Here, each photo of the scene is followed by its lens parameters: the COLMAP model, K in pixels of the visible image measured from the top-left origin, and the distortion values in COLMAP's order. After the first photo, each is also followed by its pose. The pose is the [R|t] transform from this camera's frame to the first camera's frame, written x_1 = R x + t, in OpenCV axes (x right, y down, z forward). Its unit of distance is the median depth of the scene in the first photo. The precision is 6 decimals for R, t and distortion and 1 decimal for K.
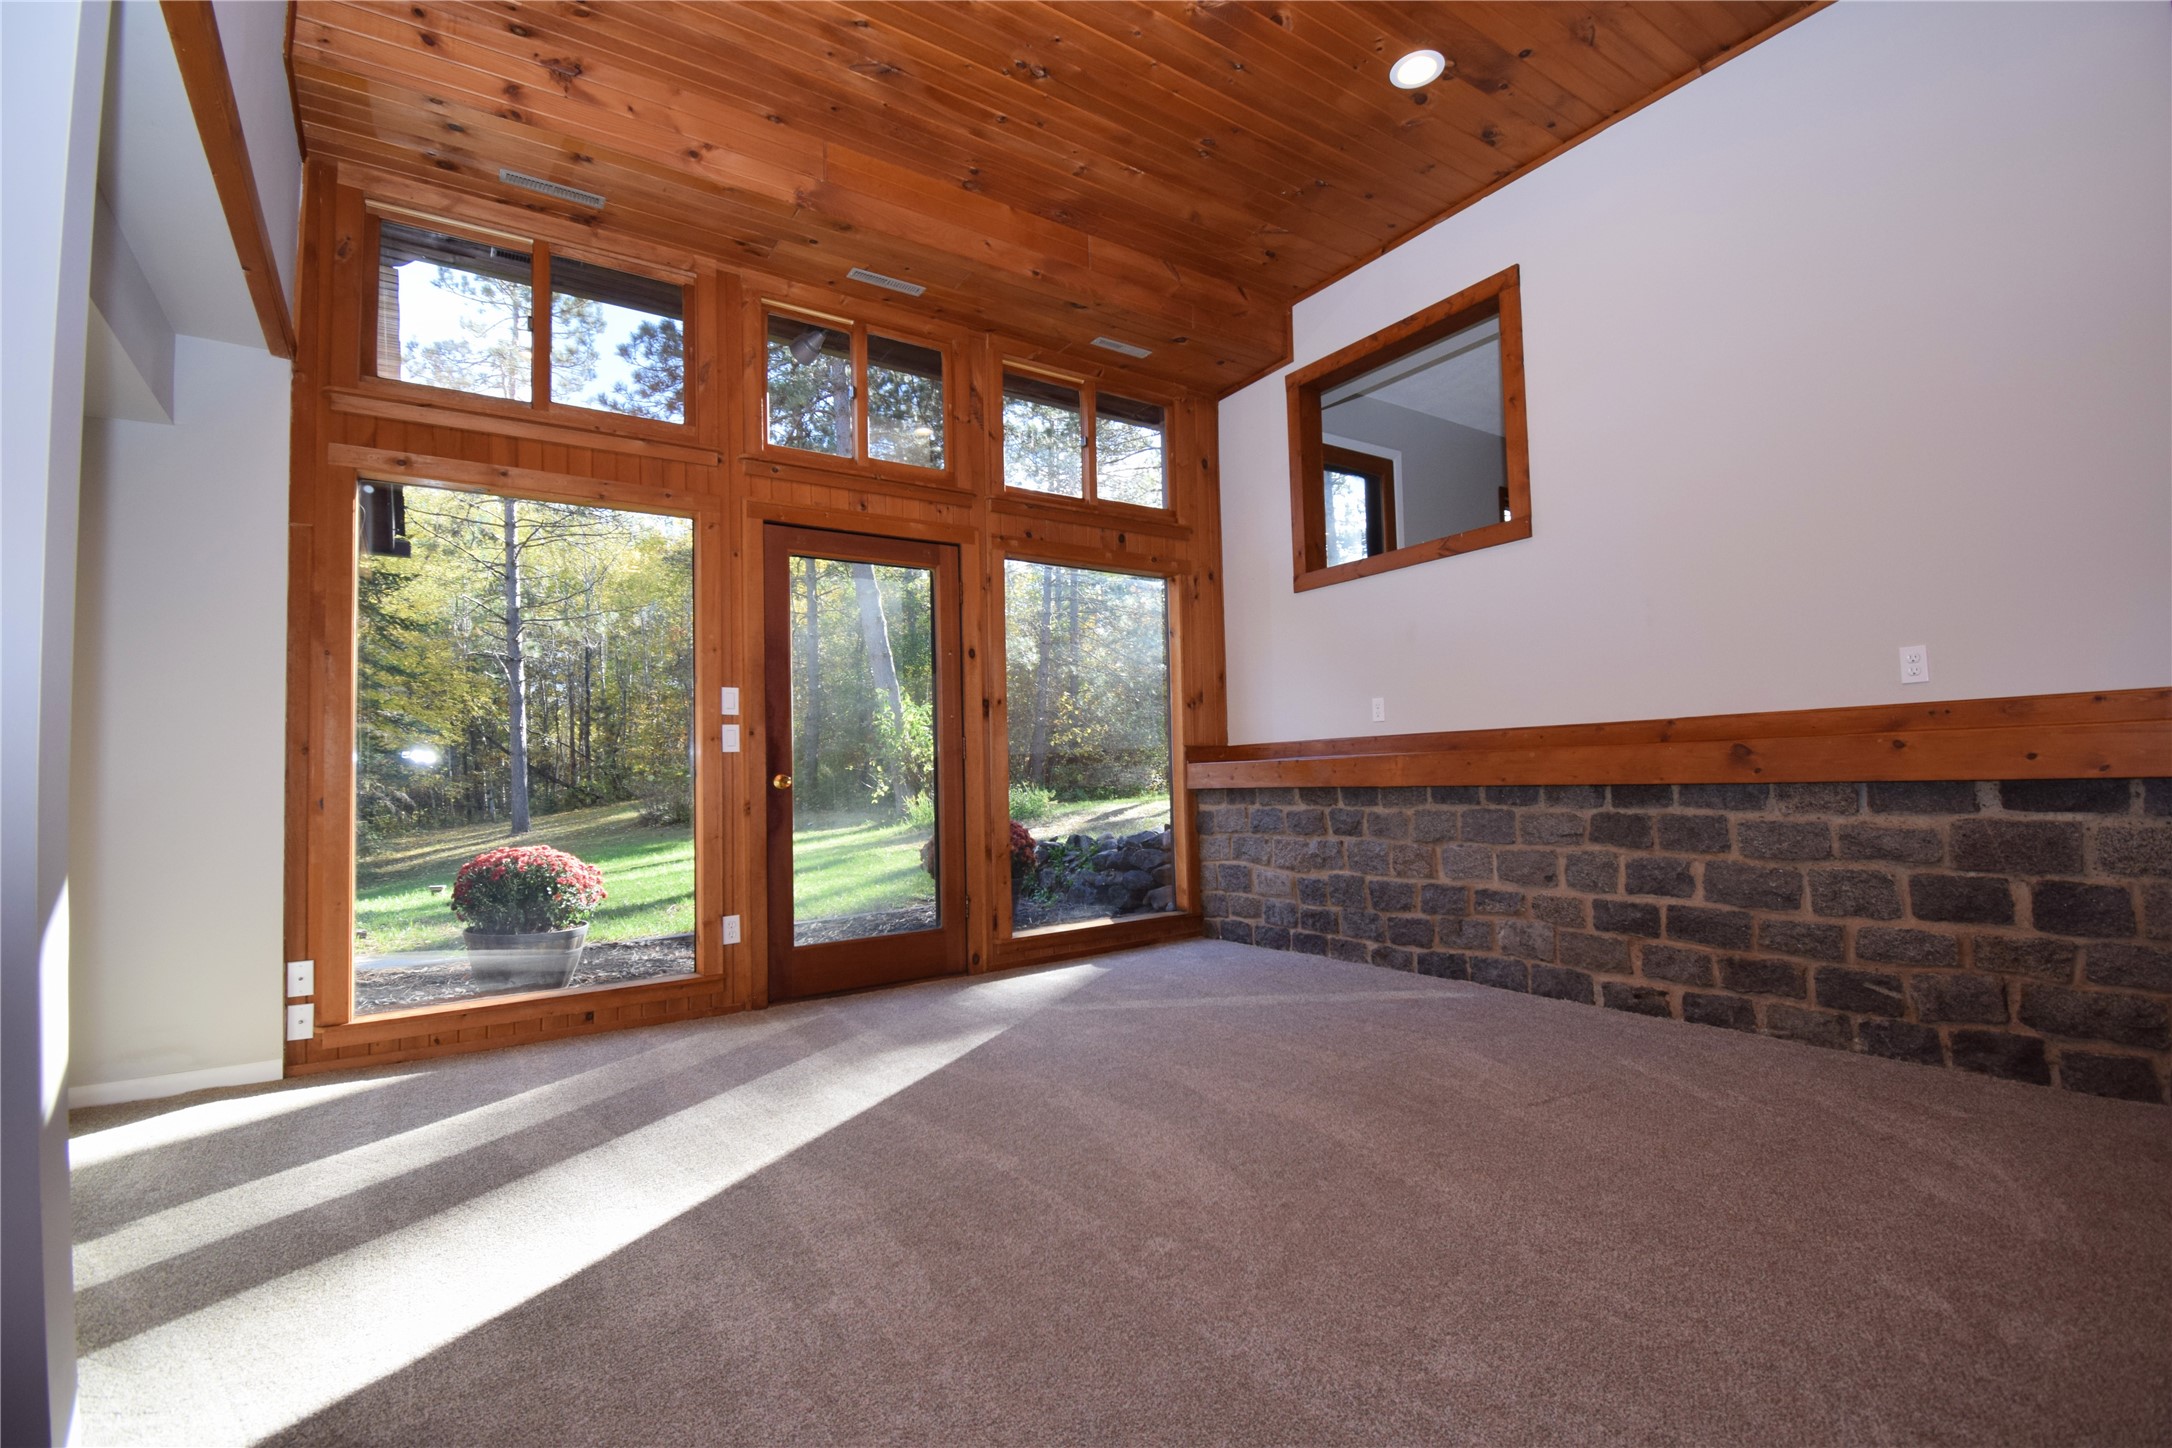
lens RADIAL K [[961.0, 0, 1091.9], [0, 961.0, 724.9], [0, 0, 1]] dist [0.020675, -0.026717]
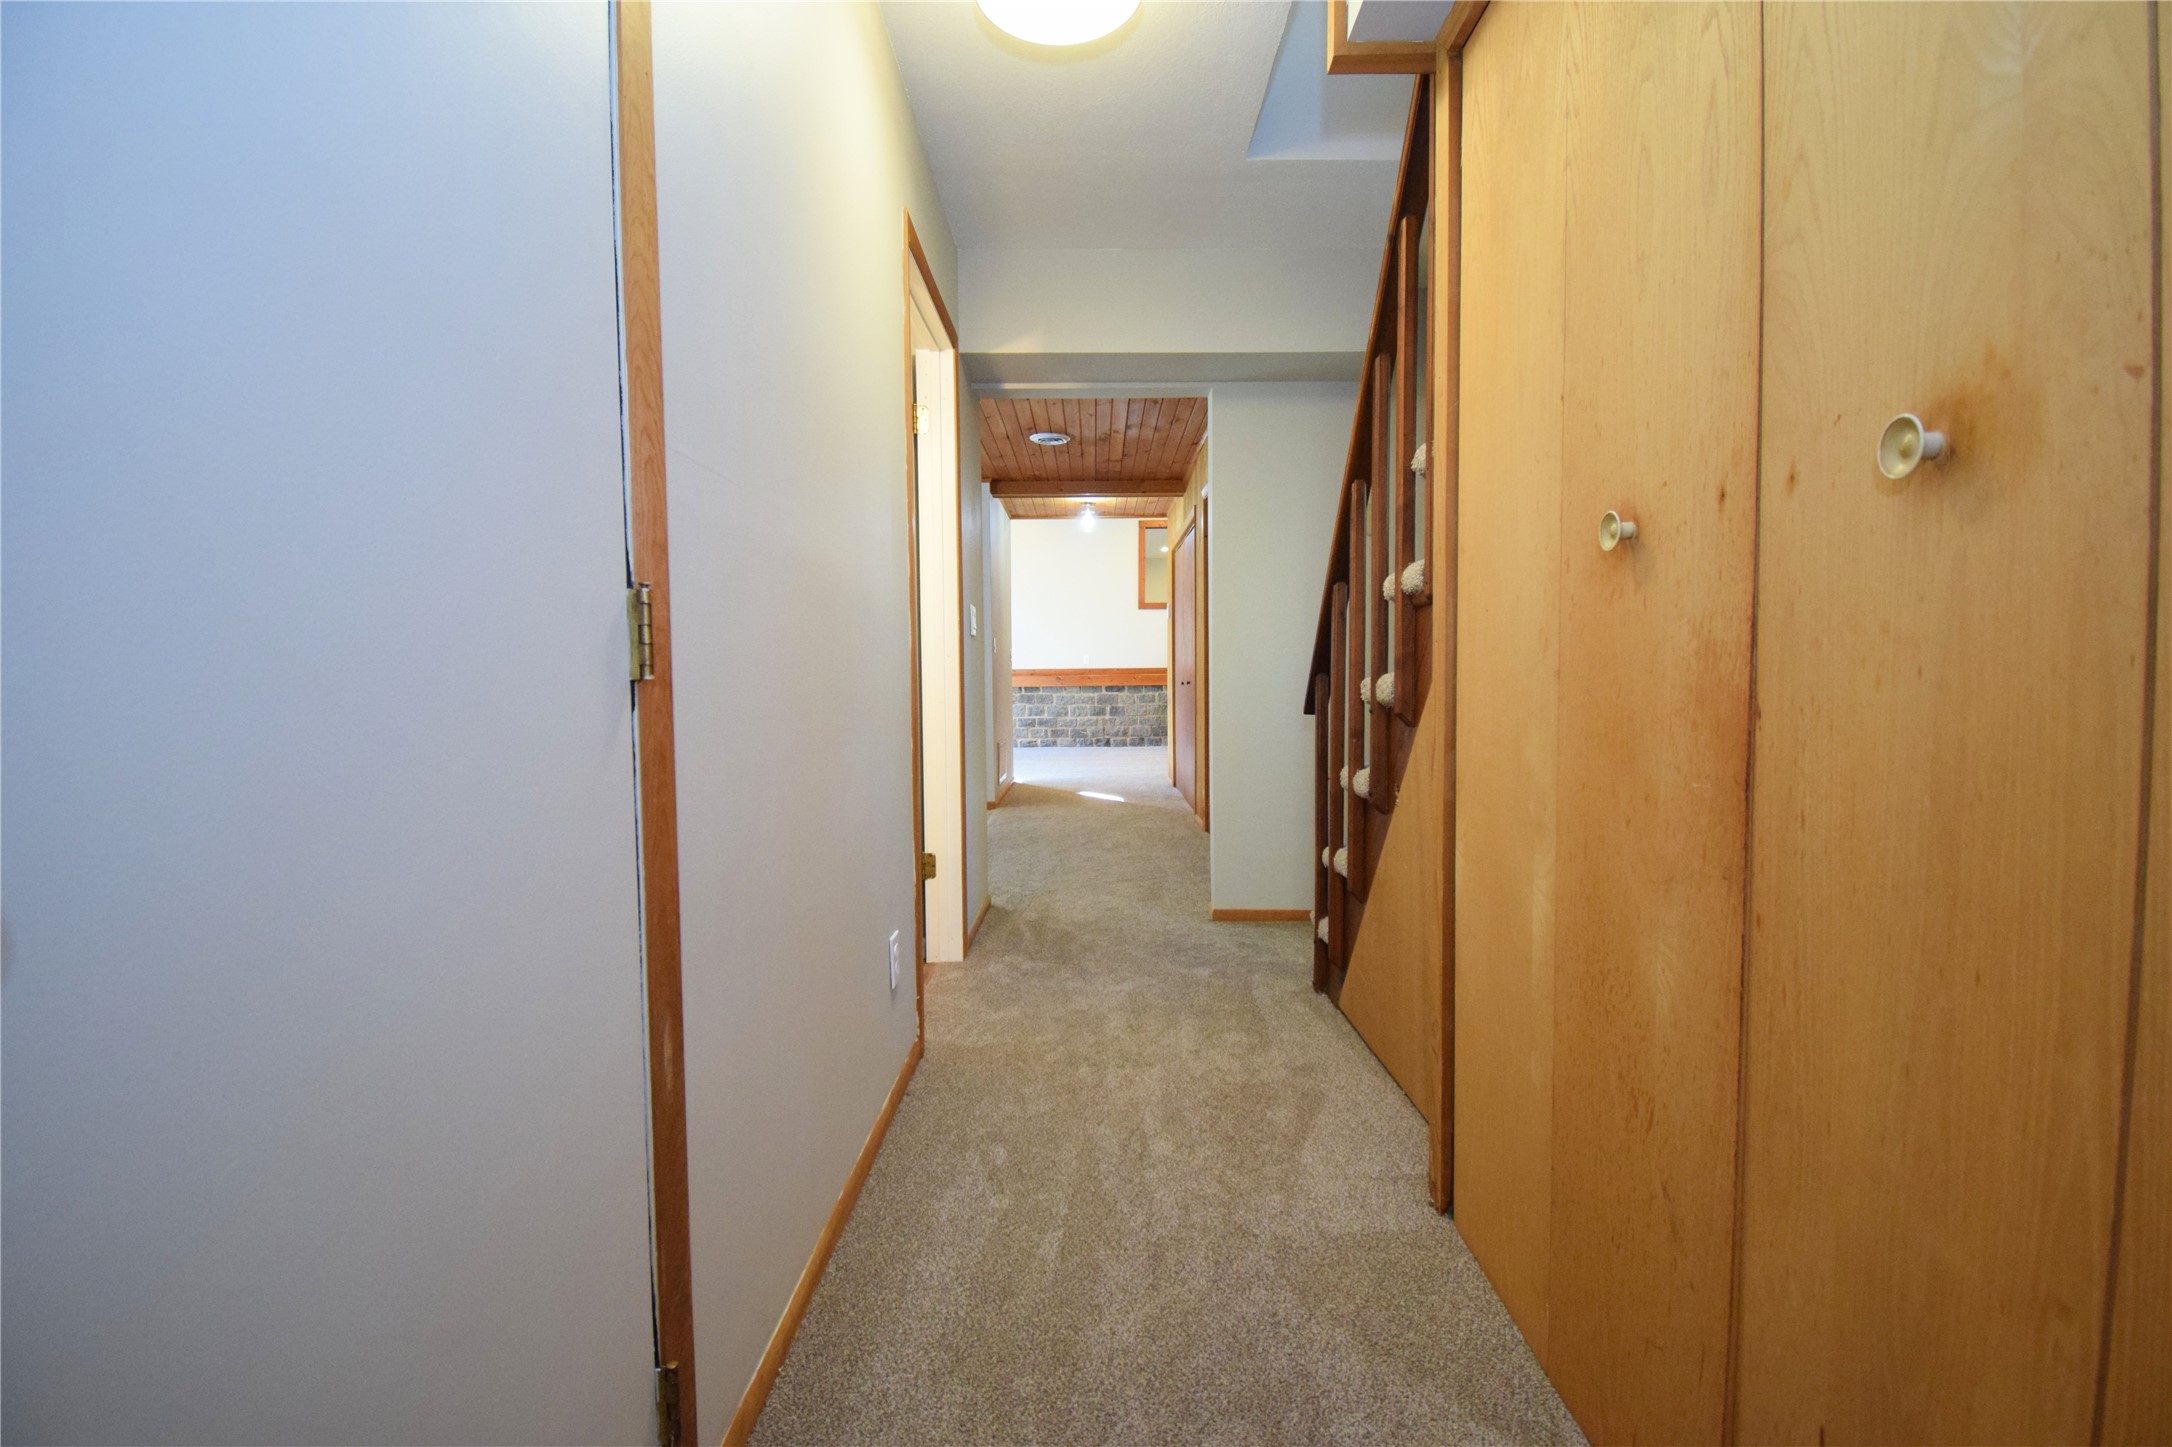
lens RADIAL K [[961.0, 0, 1091.9], [0, 961.0, 724.4], [0, 0, 1]] dist [0.020675, -0.026717]
pose [[0.563604, -0.017212, 0.825866, -2.233613], [-0.050459, 0.997199, 0.055218, -0.009817], [-0.824503, -0.072793, 0.561156, -1.212115]]
